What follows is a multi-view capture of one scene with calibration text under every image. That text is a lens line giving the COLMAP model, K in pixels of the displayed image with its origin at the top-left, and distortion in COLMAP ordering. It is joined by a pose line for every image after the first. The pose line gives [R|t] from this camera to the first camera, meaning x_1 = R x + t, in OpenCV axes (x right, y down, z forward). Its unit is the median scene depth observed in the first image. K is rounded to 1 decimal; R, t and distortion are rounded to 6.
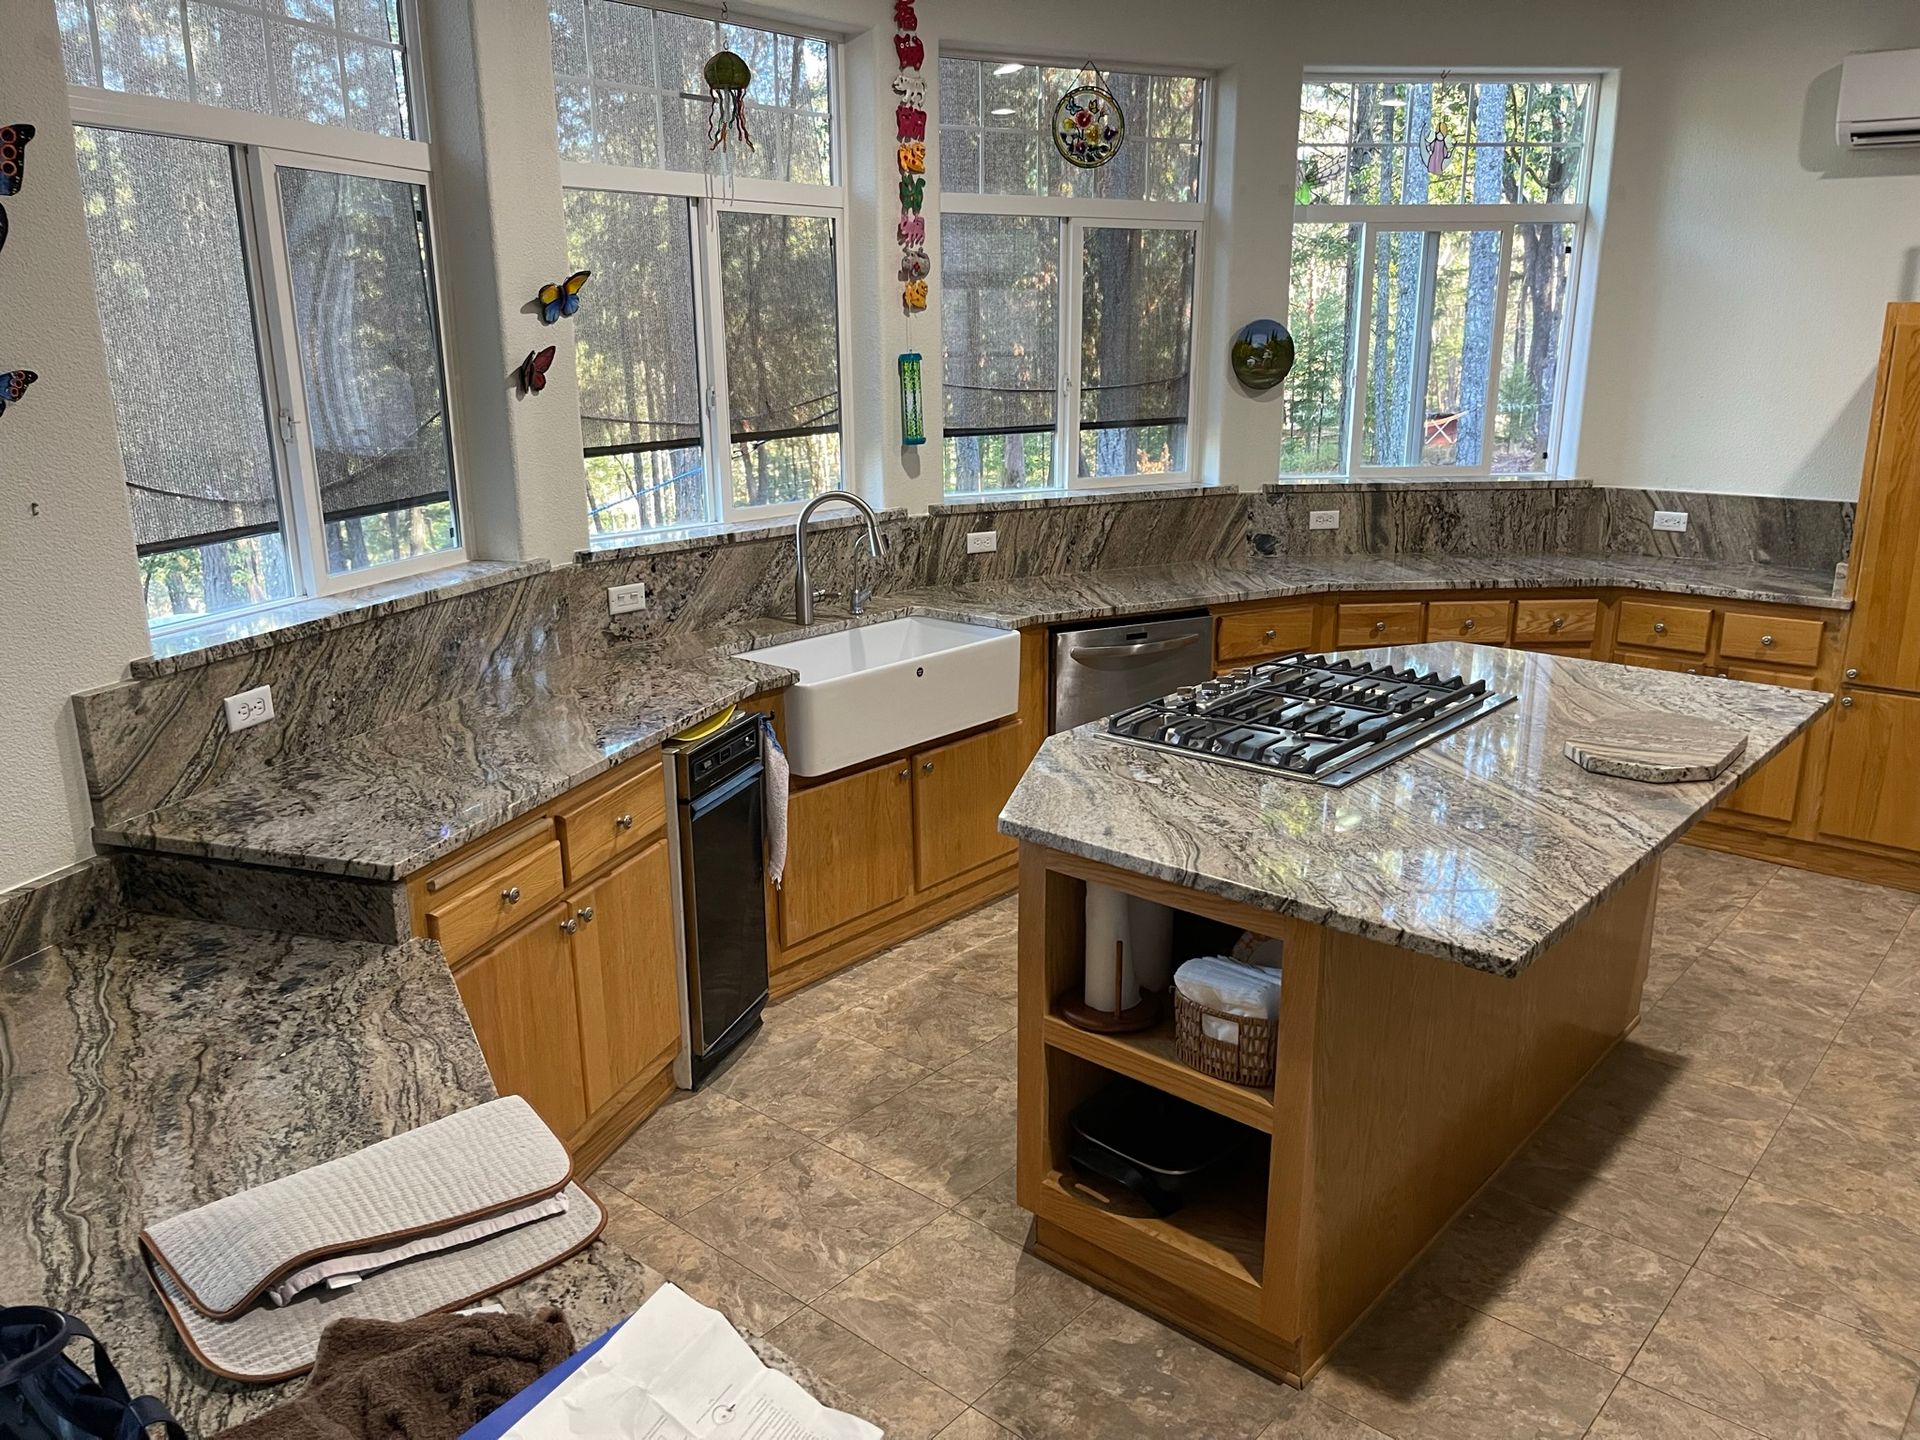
lens RADIAL K [[1455.3, 0, 969.5], [0, 1455.3, 718.7], [0, 0, 1]] dist [0.036043, -0.007256]
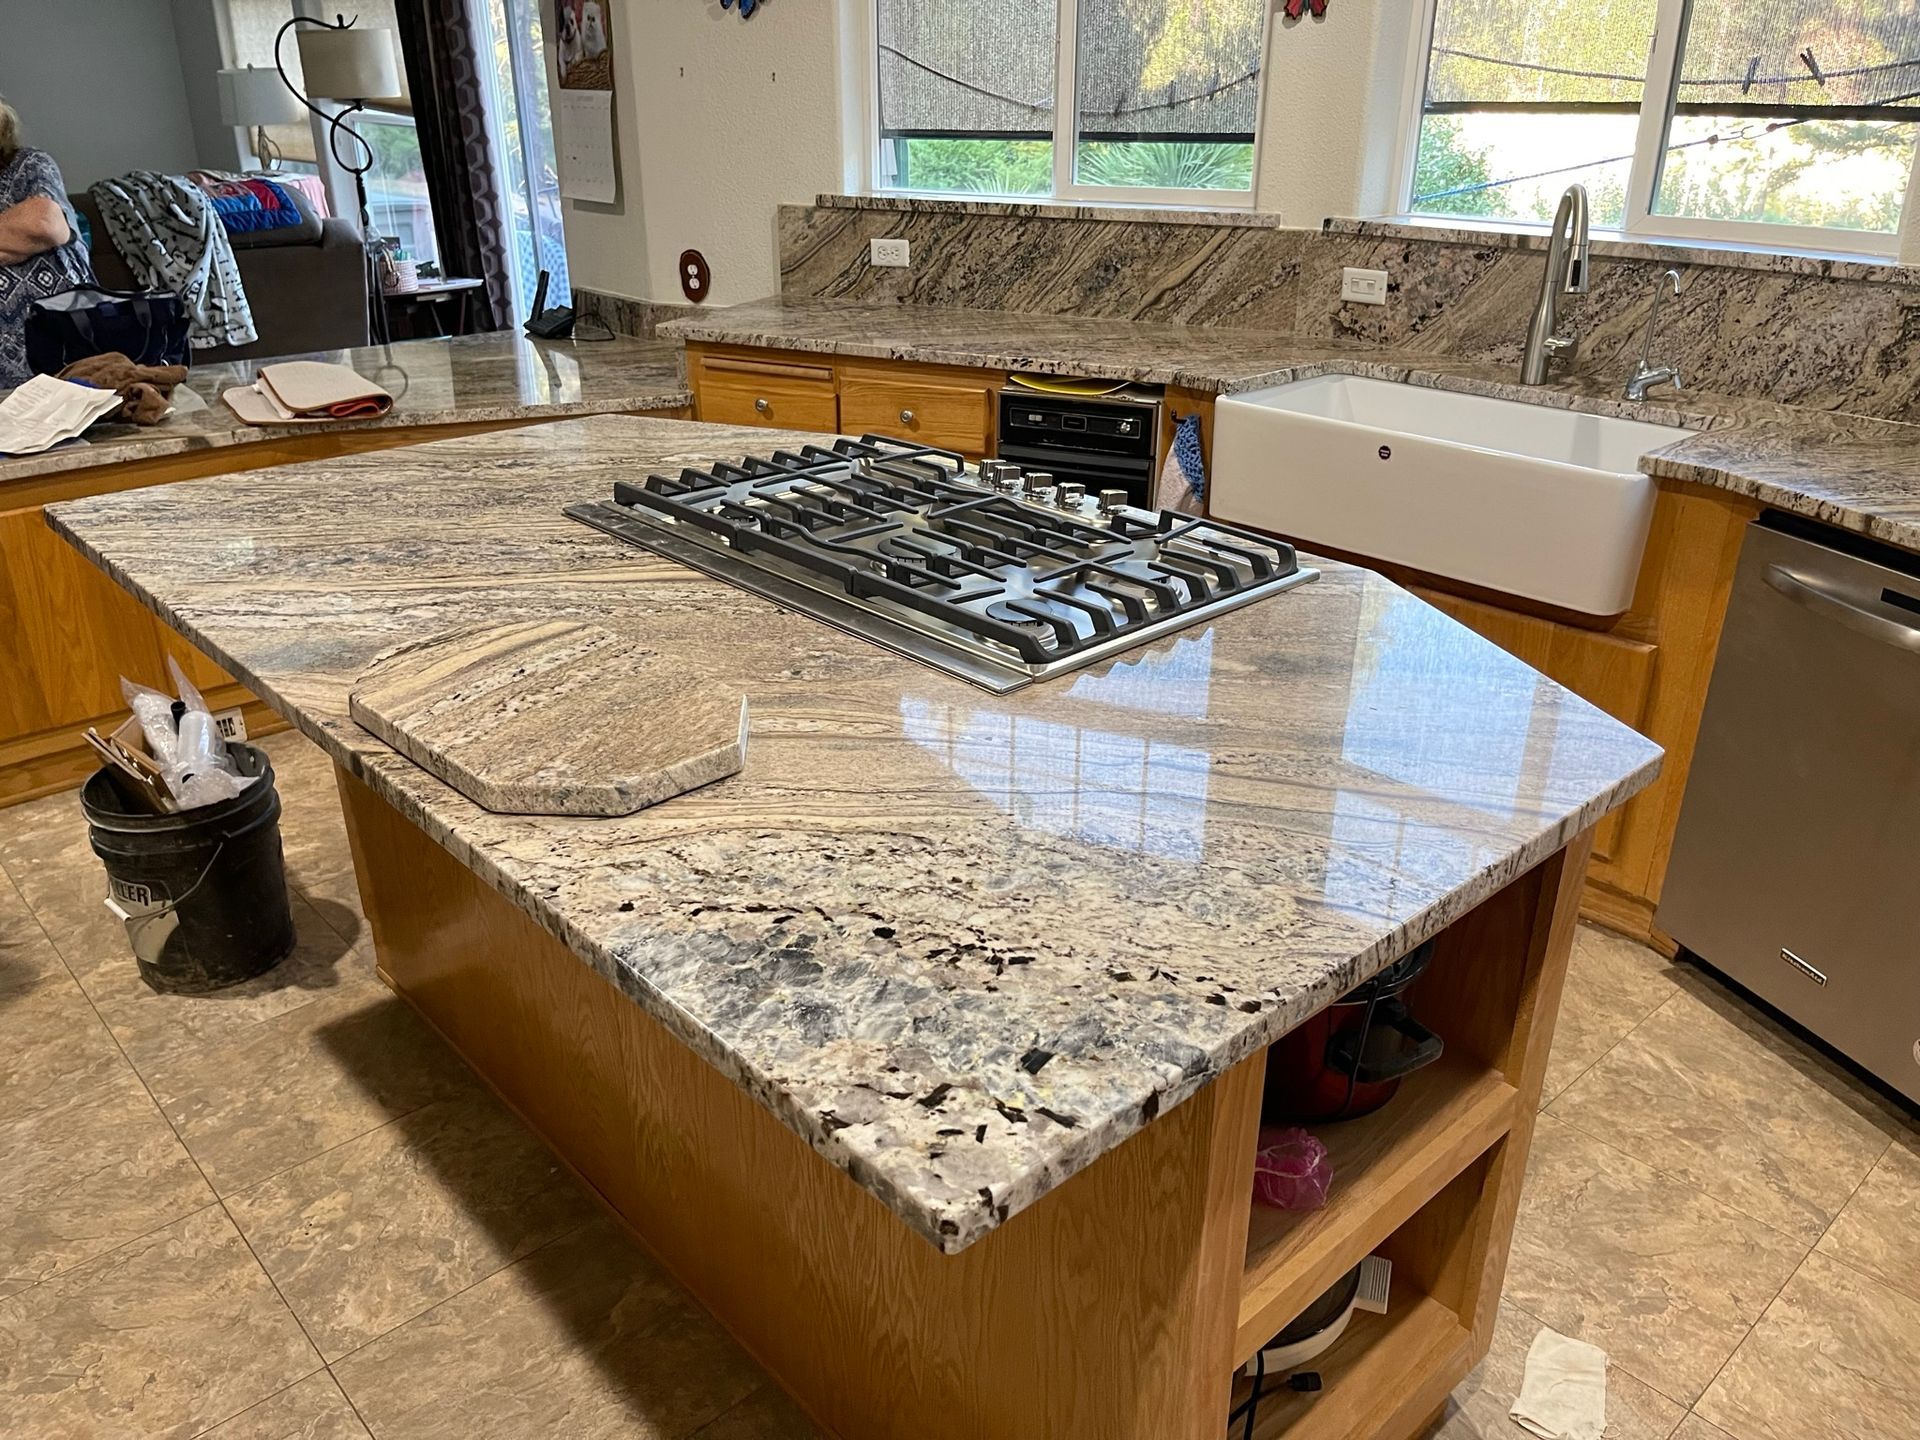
lens RADIAL K [[1455.3, 0, 966.6], [0, 1455.3, 717.3], [0, 0, 1]] dist [0.036043, -0.007256]
pose [[-0.110826, 0.408561, -0.905978, 0.831069], [-0.264355, 0.866634, 0.423157, -0.205065], [0.958037, 0.286396, 0.011960, 1.051413]]
